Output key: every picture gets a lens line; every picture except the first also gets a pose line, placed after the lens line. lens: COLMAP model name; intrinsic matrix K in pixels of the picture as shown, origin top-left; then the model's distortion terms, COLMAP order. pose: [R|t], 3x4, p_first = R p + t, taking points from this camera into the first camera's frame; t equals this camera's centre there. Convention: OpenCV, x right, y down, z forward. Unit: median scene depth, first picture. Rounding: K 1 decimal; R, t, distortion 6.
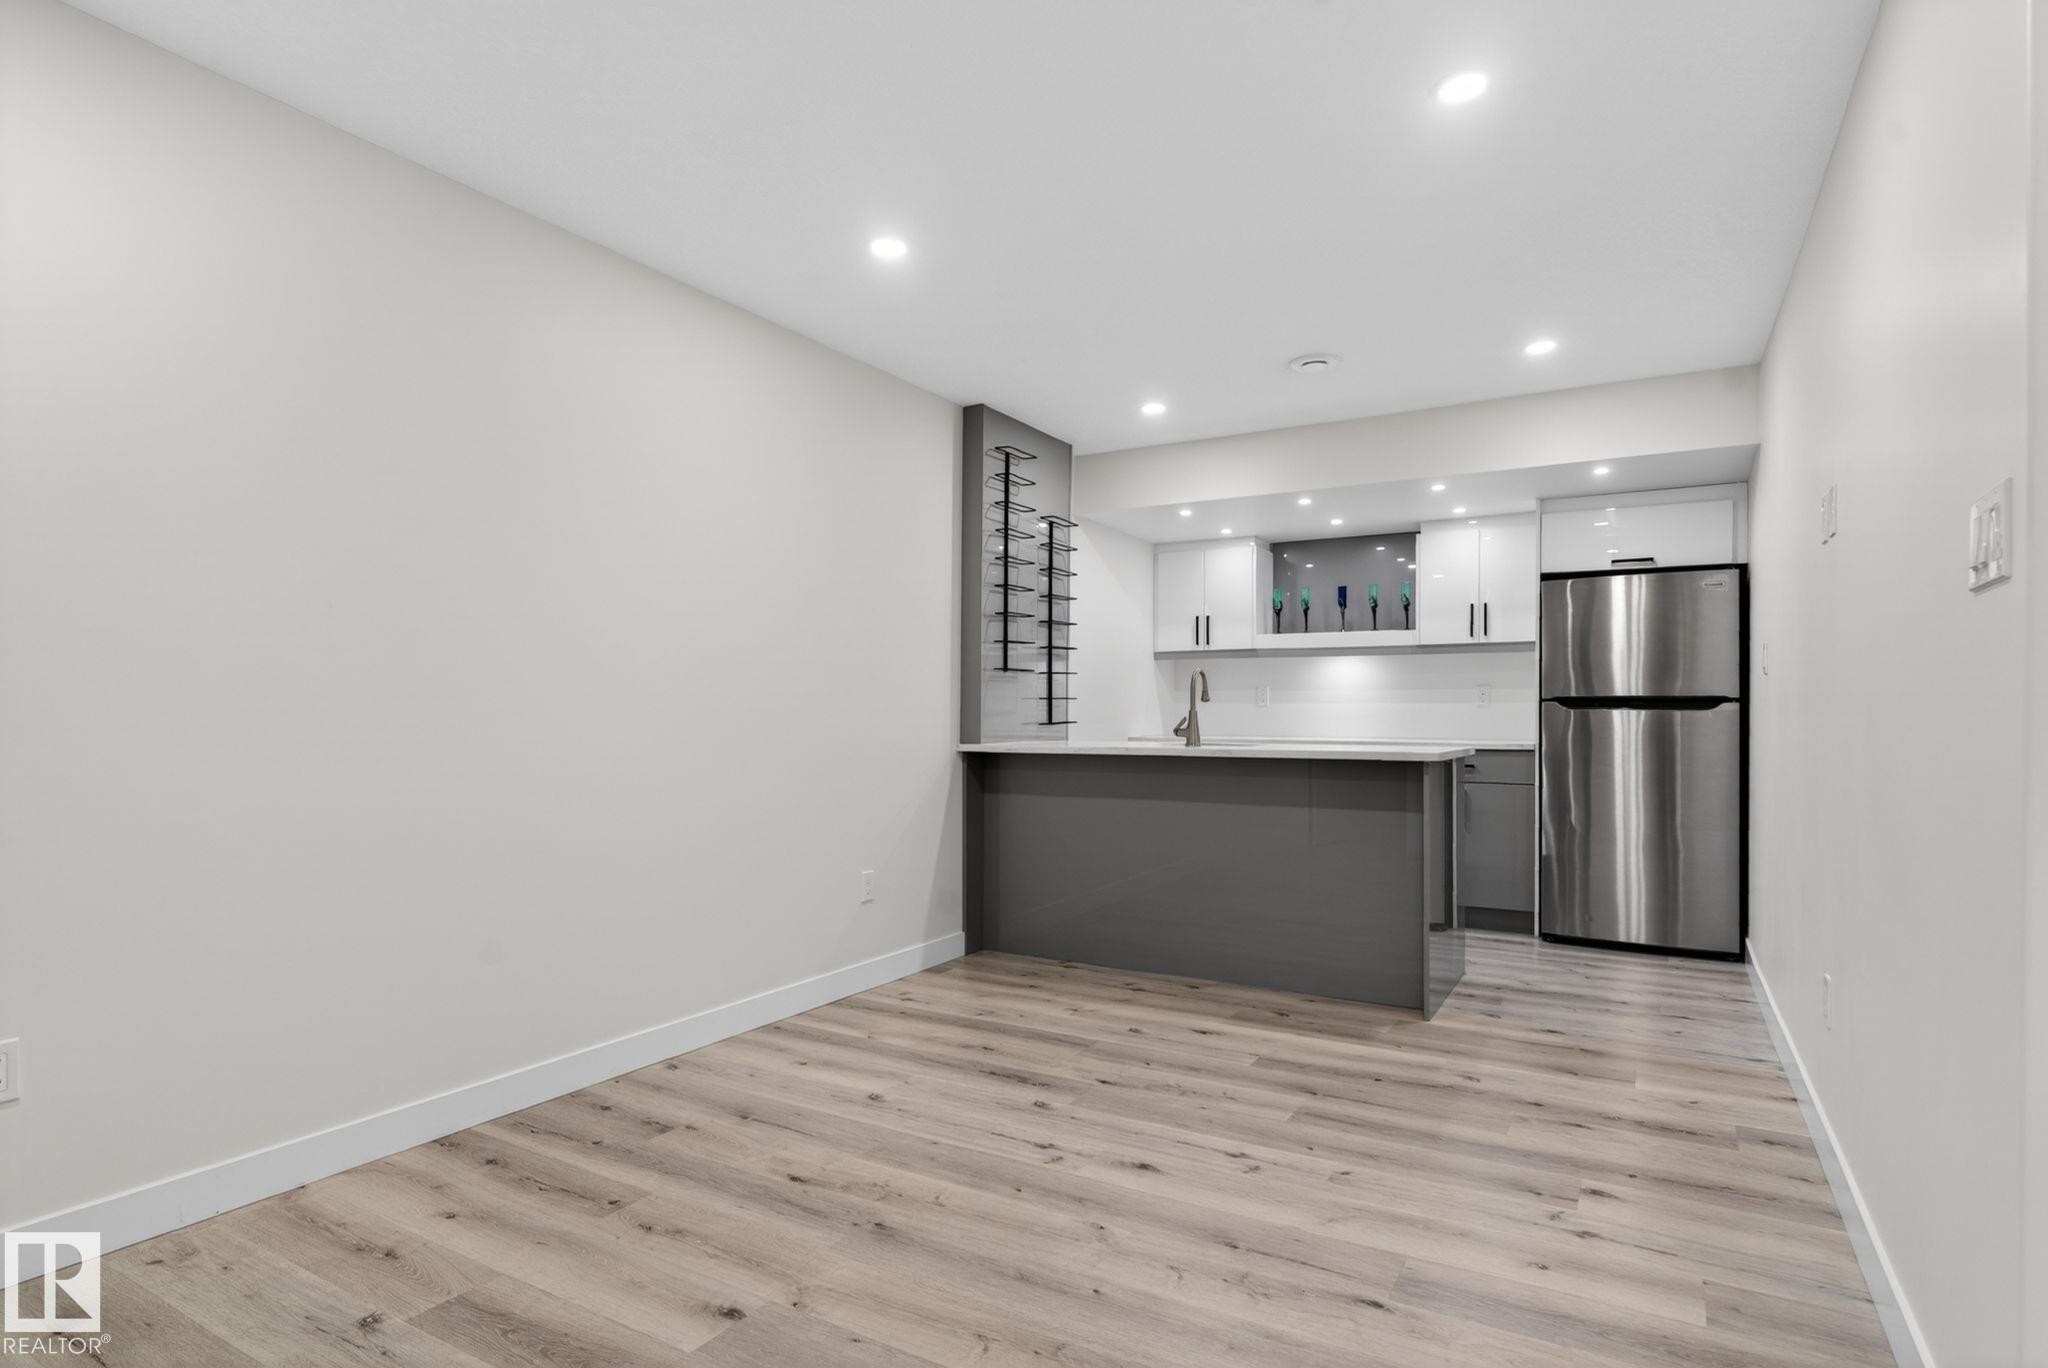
lens RADIAL K [[1047.5, 0, 1037.2], [0, 1047.5, 693.0], [0, 0, 1]] dist [-0.003847, 0.001453]
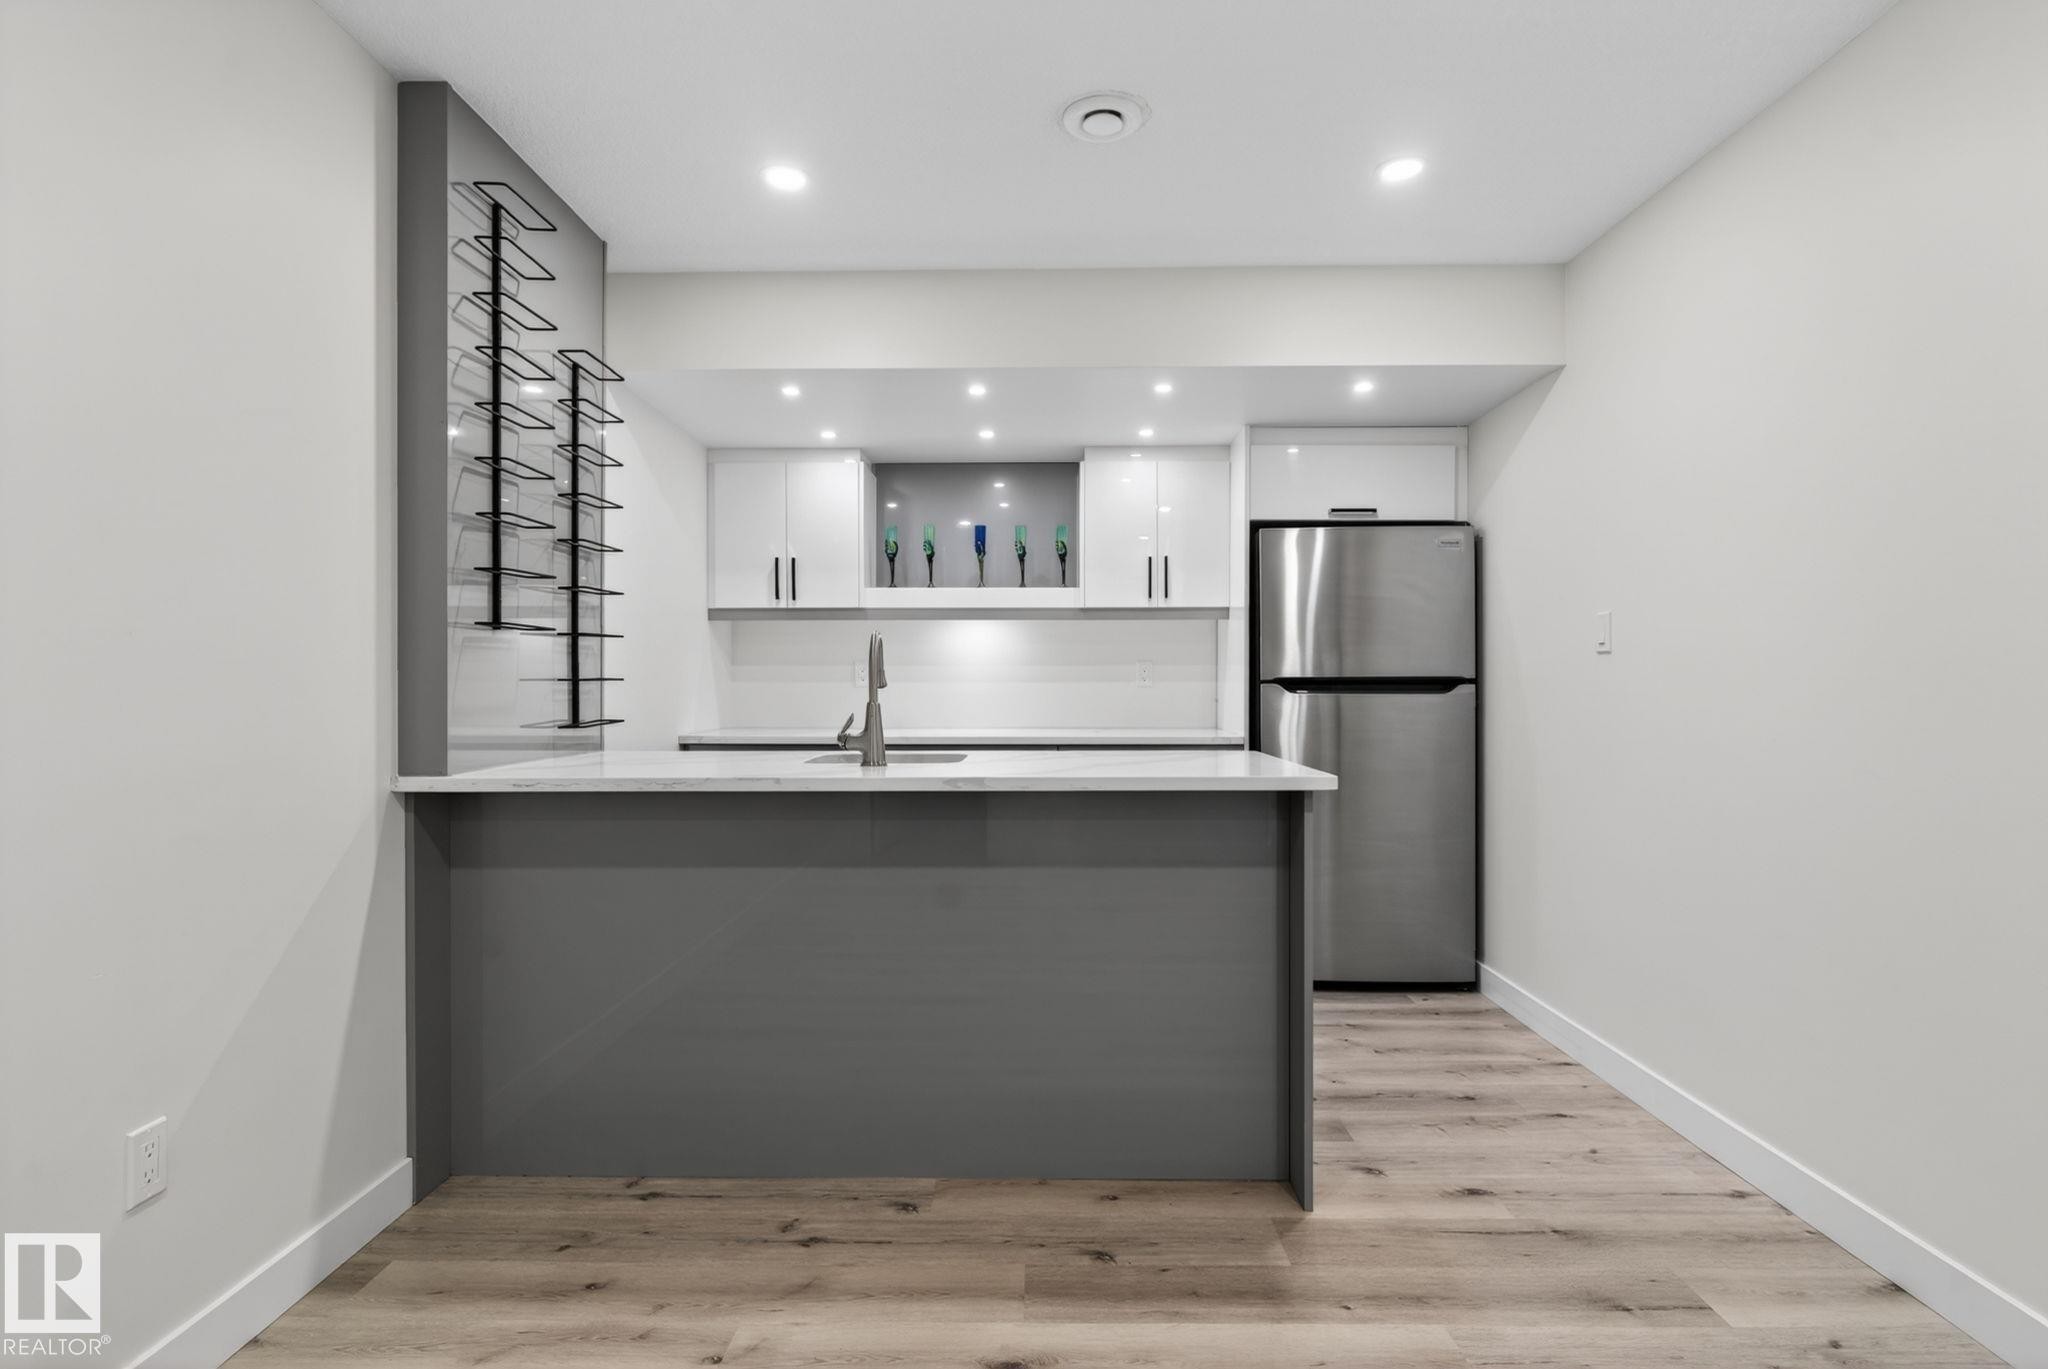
lens RADIAL K [[1047.5, 0, 1026.9], [0, 1047.5, 688.2], [0, 0, 1]] dist [-0.003847, 0.001453]
pose [[0.872400, -0.005428, 0.488762, -0.065062], [-0.005975, 0.999745, 0.021767, -0.005381], [-0.488755, -0.021910, 0.872146, 0.503184]]
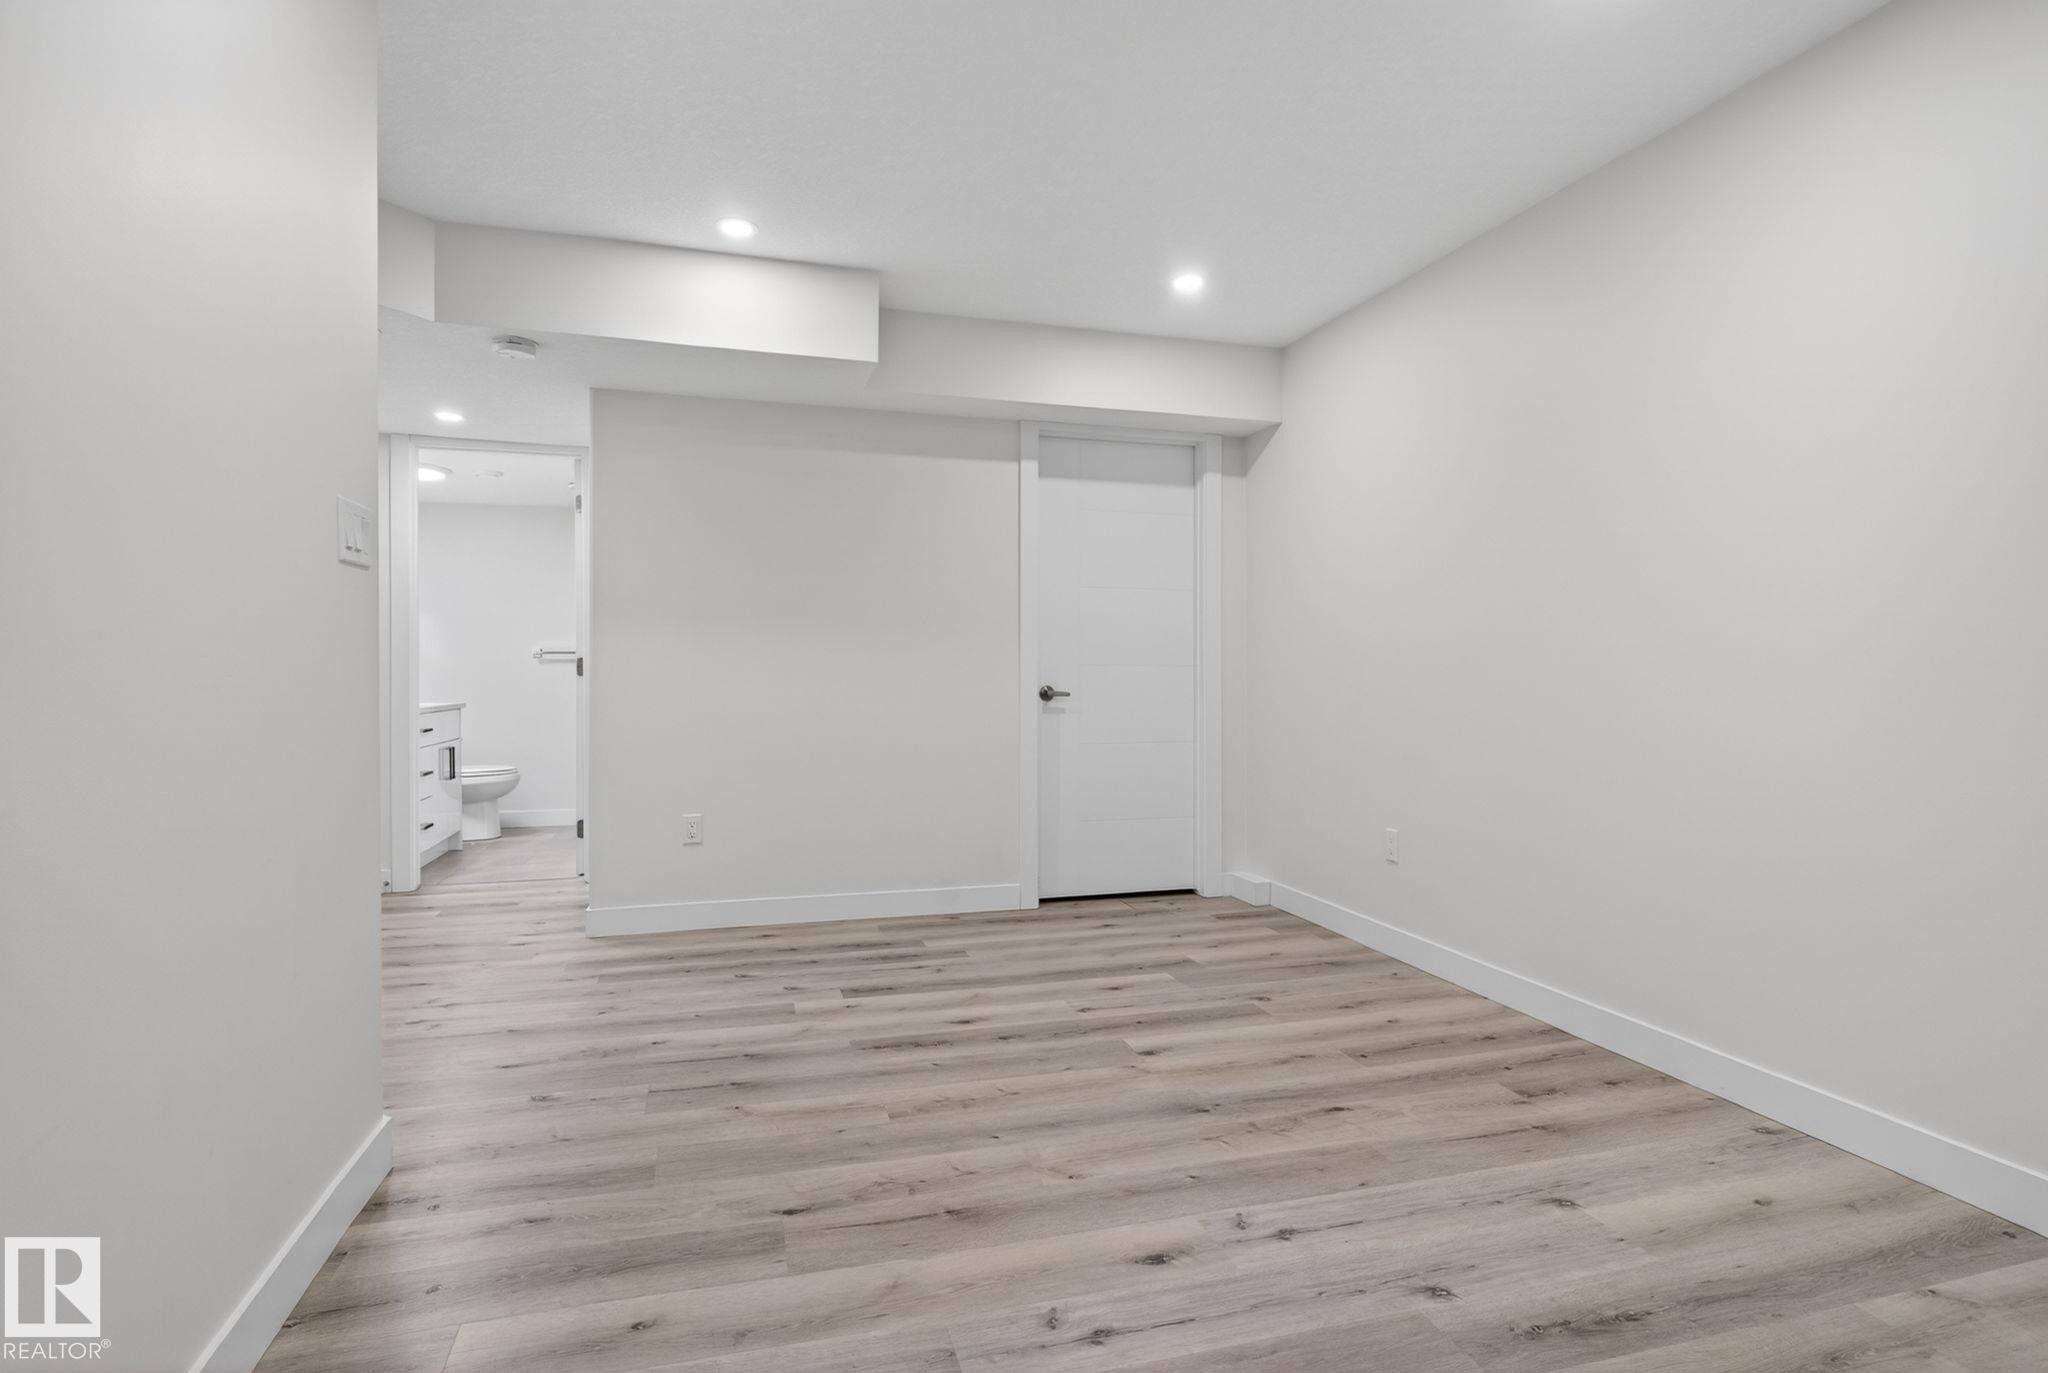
lens RADIAL K [[1047.5, 0, 1026.8], [0, 1047.5, 682.3], [0, 0, 1]] dist [-0.003847, 0.001453]
pose [[-0.687444, 0.004109, -0.726226, 0.430239], [0.013934, 0.999875, -0.007533, 0.029866], [0.726104, -0.015298, -0.687415, 0.889543]]
